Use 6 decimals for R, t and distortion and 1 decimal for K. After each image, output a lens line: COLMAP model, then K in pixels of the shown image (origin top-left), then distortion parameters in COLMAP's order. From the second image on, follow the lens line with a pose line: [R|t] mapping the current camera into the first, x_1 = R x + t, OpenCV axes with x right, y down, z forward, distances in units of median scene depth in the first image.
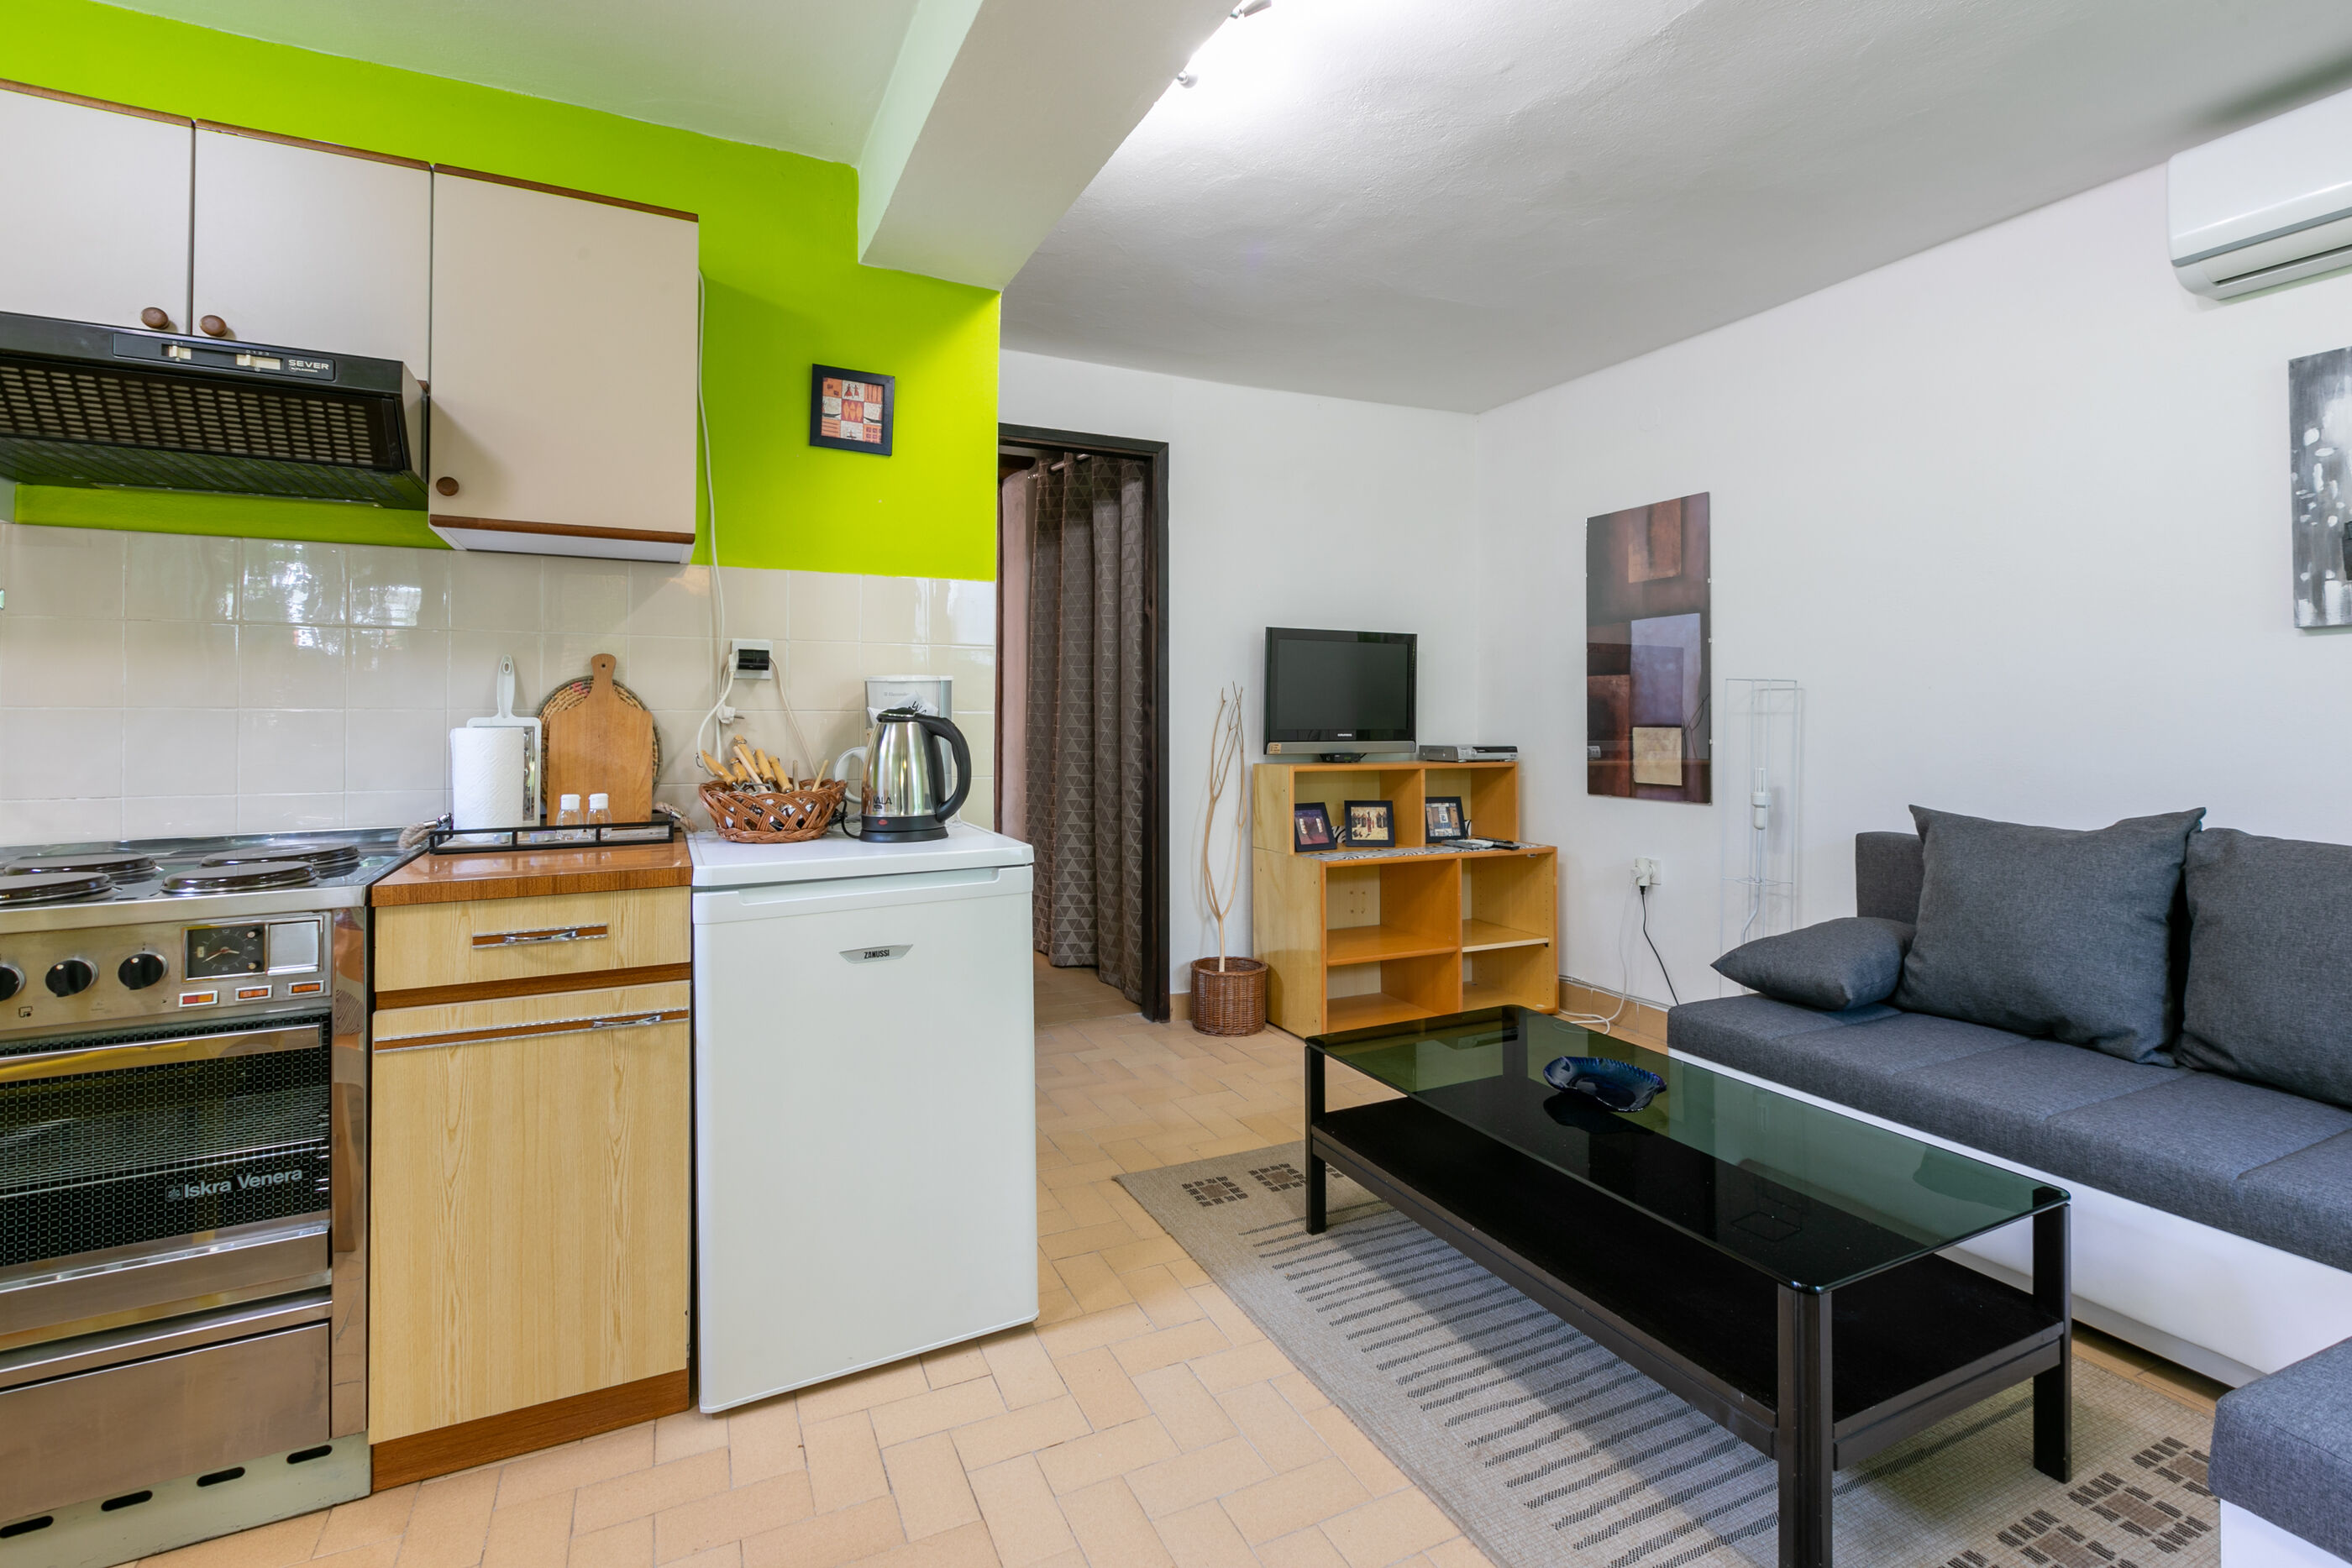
lens RADIAL K [[1068.7, 0, 1165.7], [0, 1068.7, 697.7], [0, 0, 1]] dist [0.005480, -0.001871]
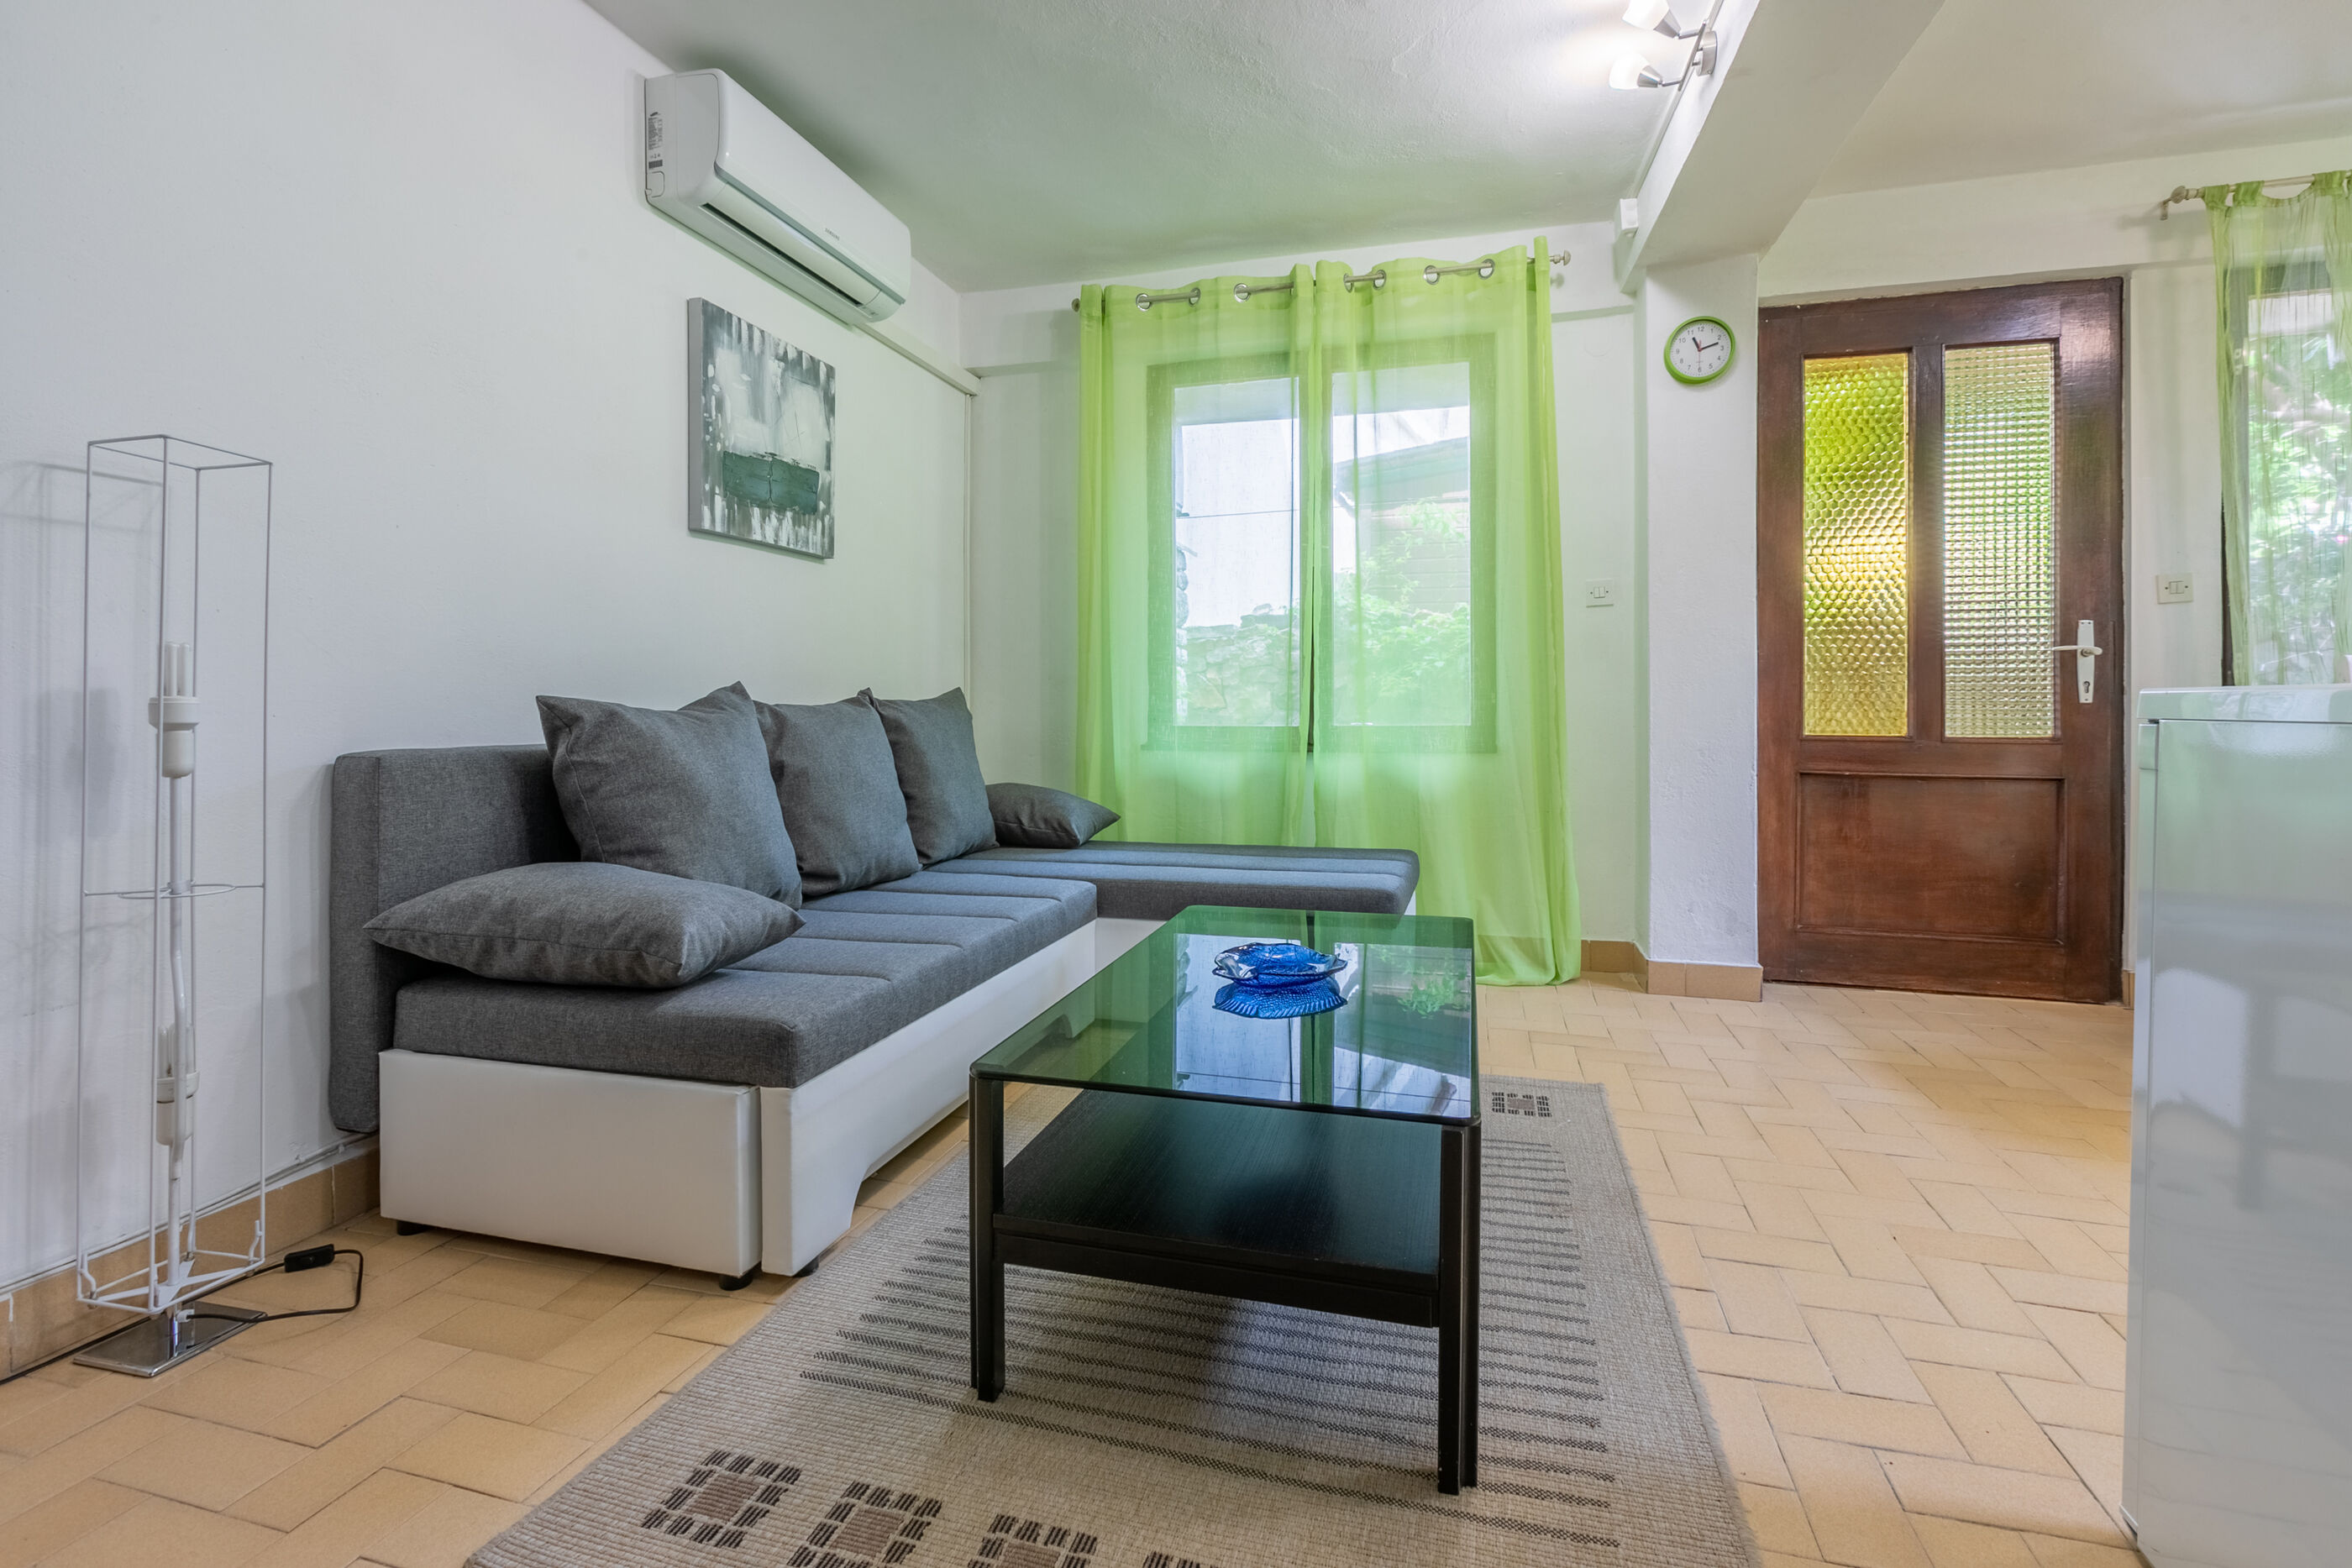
lens RADIAL K [[1068.7, 0, 1171.3], [0, 1068.7, 704.5], [0, 0, 1]] dist [0.005480, -0.001871]
pose [[-0.753087, 0.000034, 0.657921, -0.098822], [-0.008129, 0.999923, -0.009357, 0.131681], [-0.657870, -0.012395, -0.753029, 1.524938]]
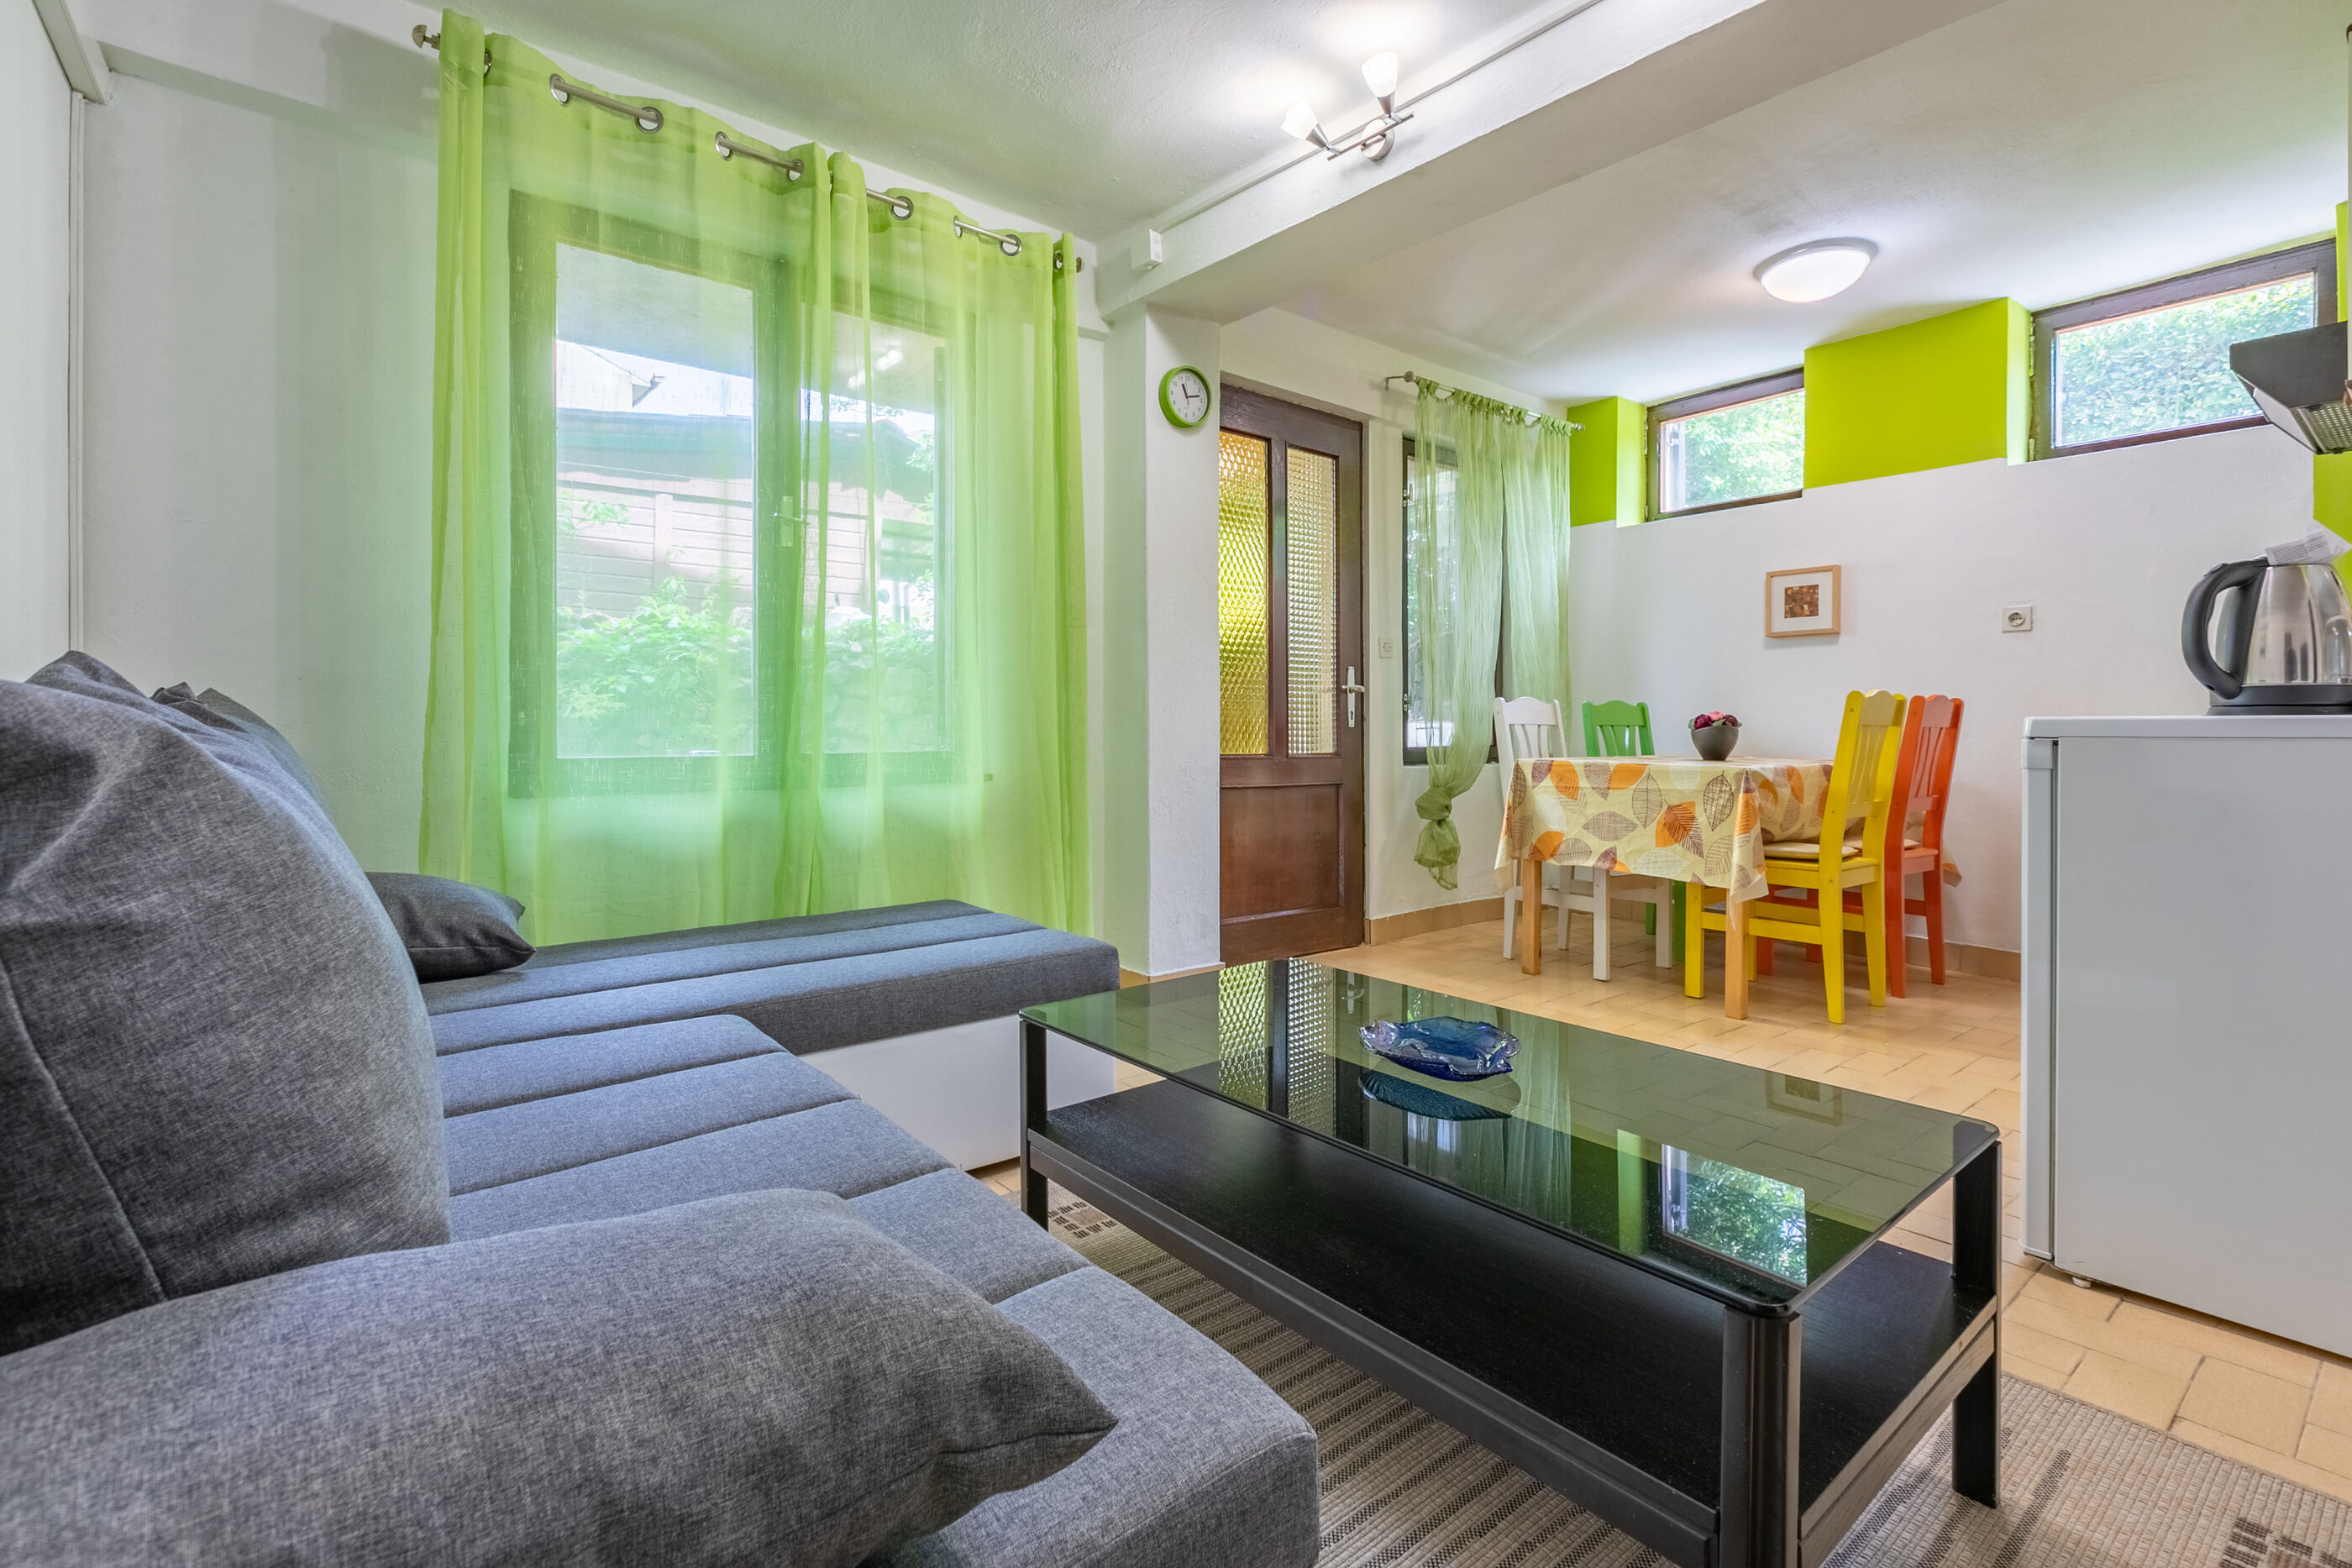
lens RADIAL K [[1068.7, 0, 1153.4], [0, 1068.7, 719.6], [0, 0, 1]] dist [0.005480, -0.001871]
pose [[-0.971618, -0.004178, -0.236517, 0.687337], [0.001103, 0.999753, -0.022192, 0.135104], [0.236551, -0.021823, -0.971374, 1.460347]]
